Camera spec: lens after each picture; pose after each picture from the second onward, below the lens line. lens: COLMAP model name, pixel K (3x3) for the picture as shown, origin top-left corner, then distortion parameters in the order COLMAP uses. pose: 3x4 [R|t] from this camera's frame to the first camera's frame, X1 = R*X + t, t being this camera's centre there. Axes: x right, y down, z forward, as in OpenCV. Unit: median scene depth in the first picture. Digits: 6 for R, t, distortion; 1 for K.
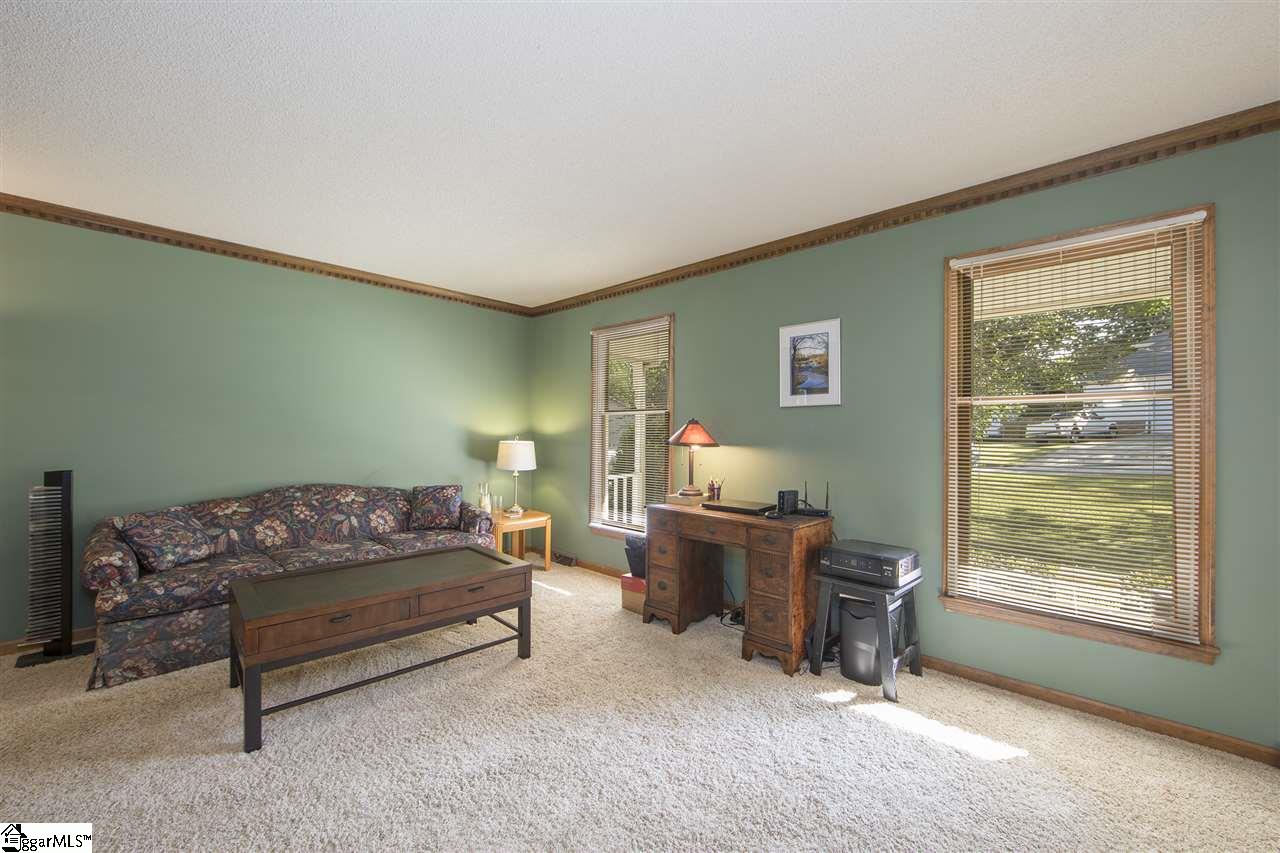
lens RADIAL K [[501.8, 0, 648.0], [0, 501.8, 428.9], [0, 0, 1]] dist [-0.005551, 0.000569]
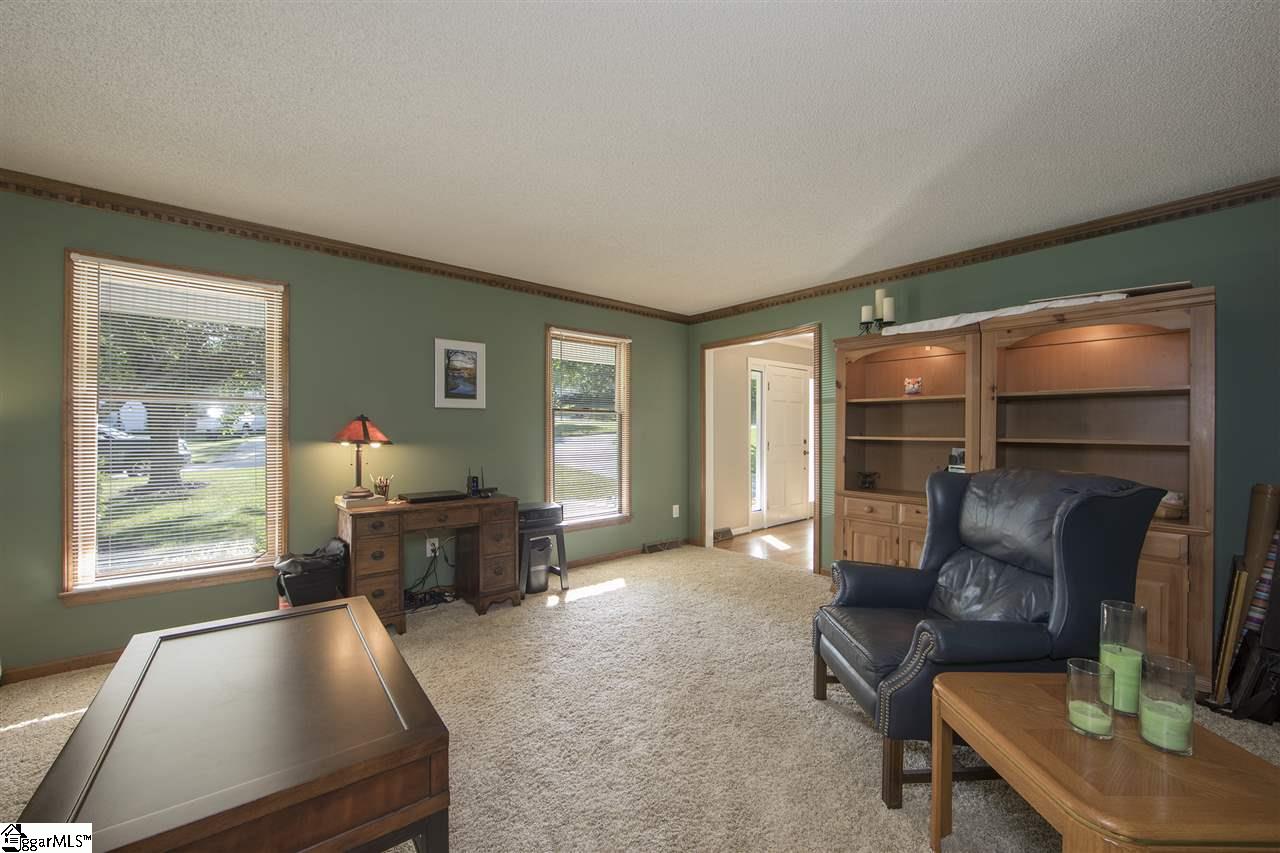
lens RADIAL K [[501.8, 0, 636.2], [0, 501.8, 427.9], [0, 0, 1]] dist [-0.005551, 0.000569]
pose [[0.129293, -0.000898, 0.991606, -0.864440], [-0.008882, 0.999958, 0.002064, -0.003438], [-0.991567, -0.009075, 0.129280, 0.419344]]
